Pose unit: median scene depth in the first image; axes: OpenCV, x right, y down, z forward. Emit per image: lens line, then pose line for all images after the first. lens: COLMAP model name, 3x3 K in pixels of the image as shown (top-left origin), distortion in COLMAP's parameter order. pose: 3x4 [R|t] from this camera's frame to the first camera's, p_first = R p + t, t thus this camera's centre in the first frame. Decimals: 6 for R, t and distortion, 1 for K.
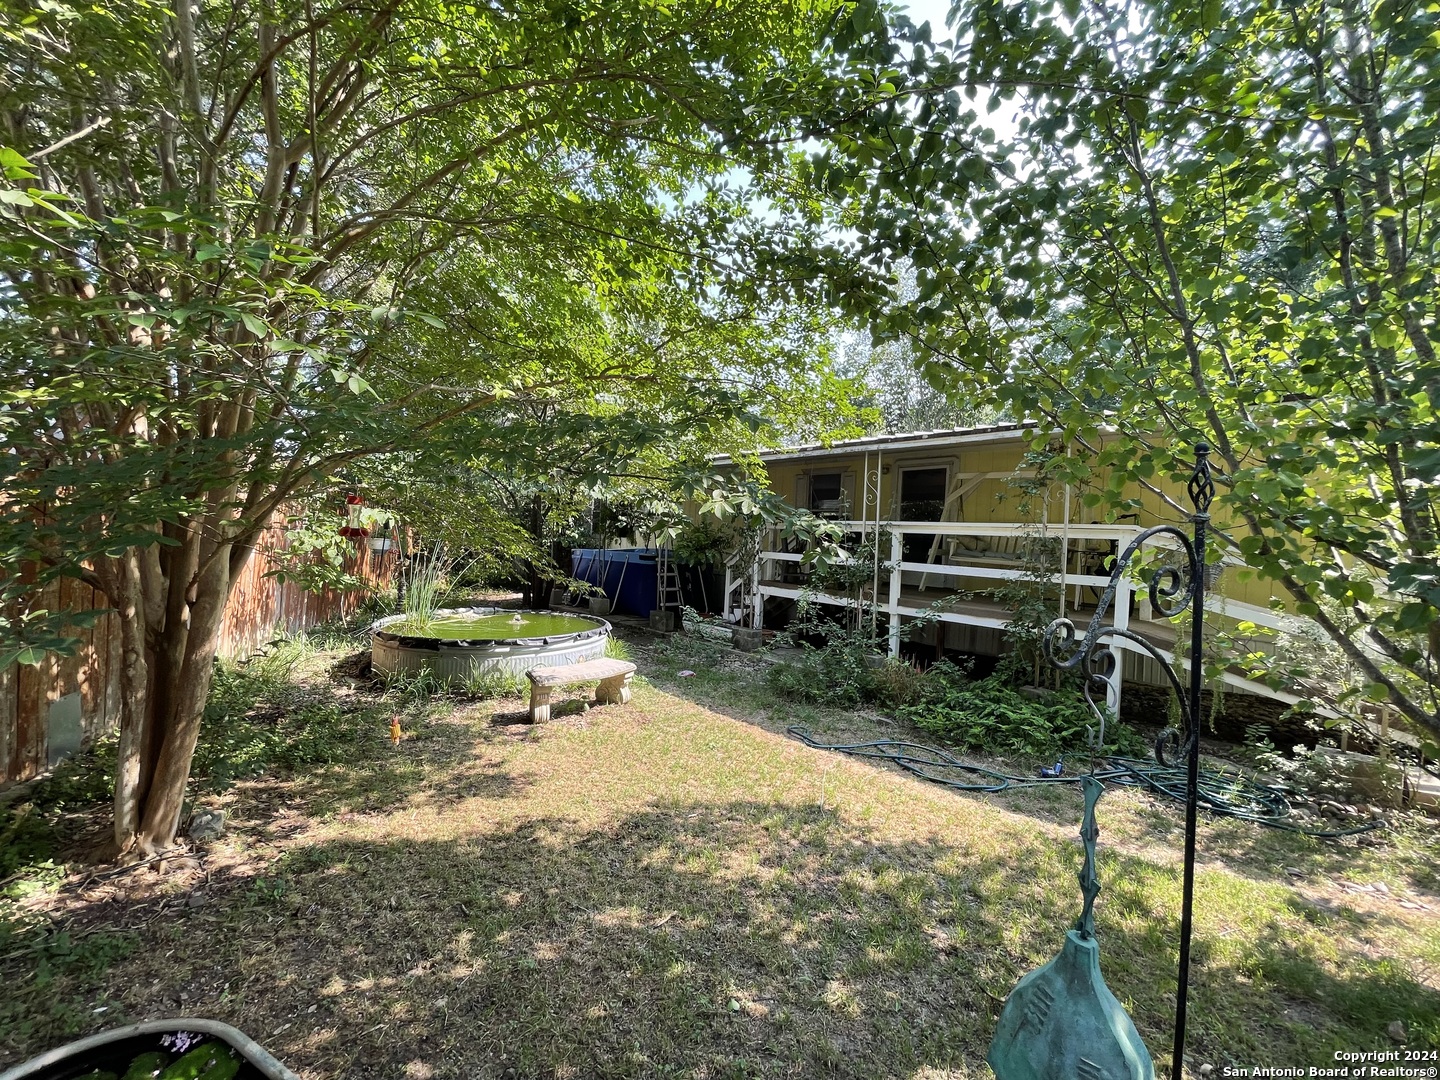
lens RADIAL K [[582.8, 0, 719.2], [0, 582.8, 535.0], [0, 0, 1]] dist [-0.000245, 0.000099]
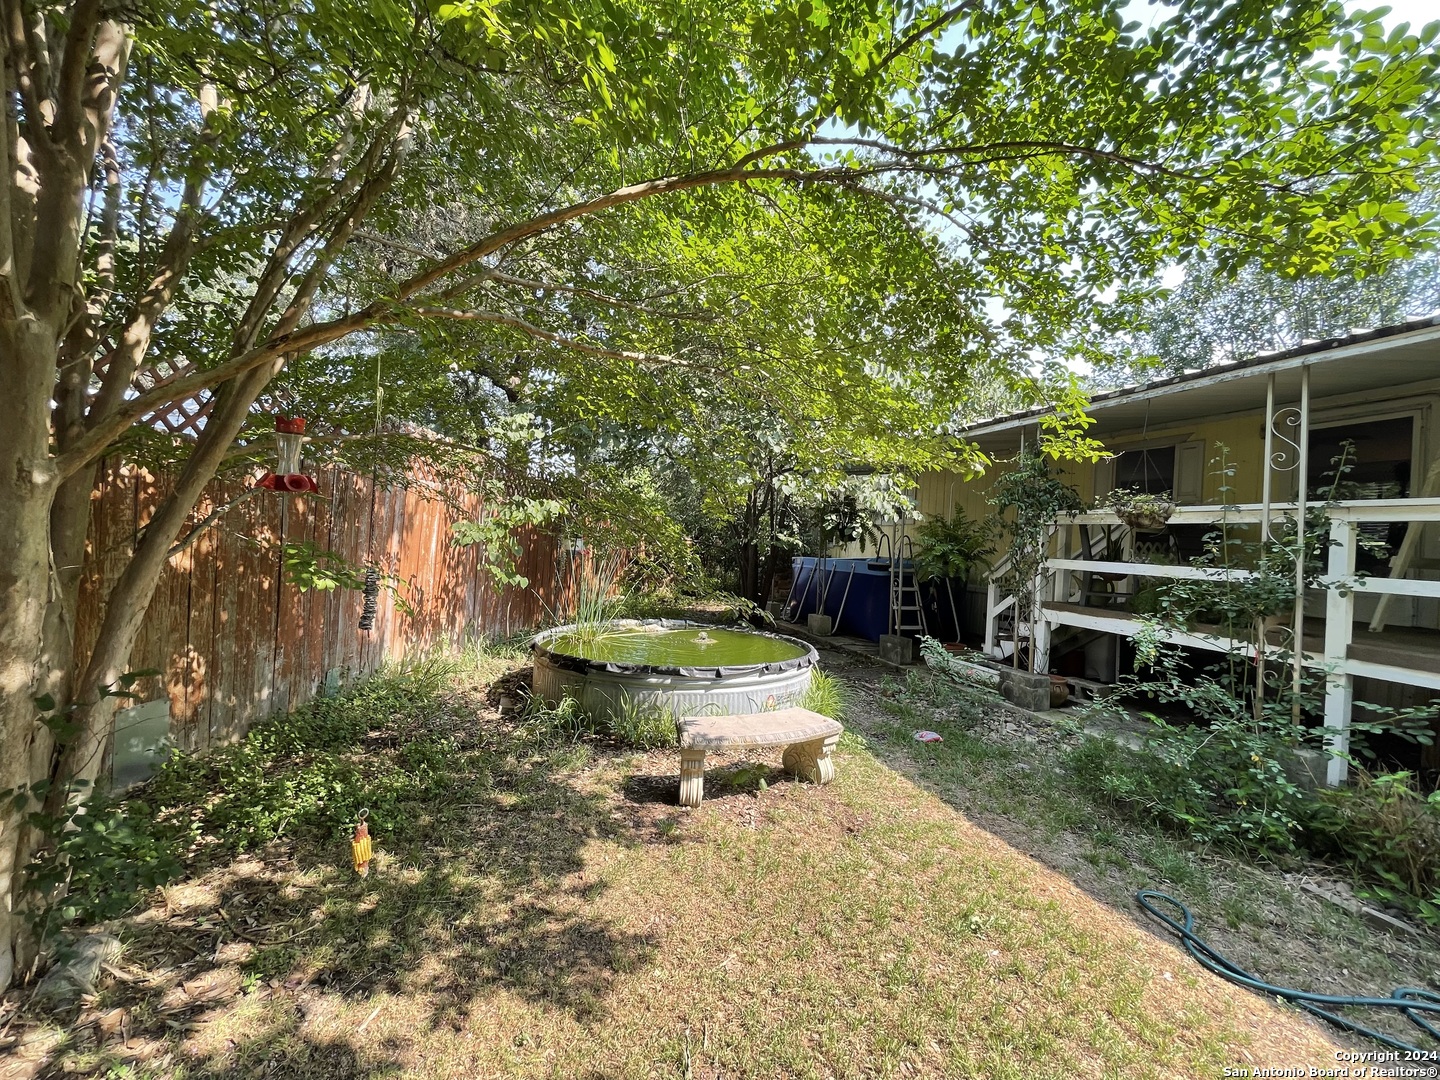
lens RADIAL K [[582.8, 0, 719.2], [0, 582.8, 535.0], [0, 0, 1]] dist [-0.000245, 0.000099]
pose [[0.917628, -0.004222, -0.397419, -0.013257], [-0.005404, 0.999719, -0.023098, 0.034110], [0.397404, 0.023343, 0.917347, 0.408120]]
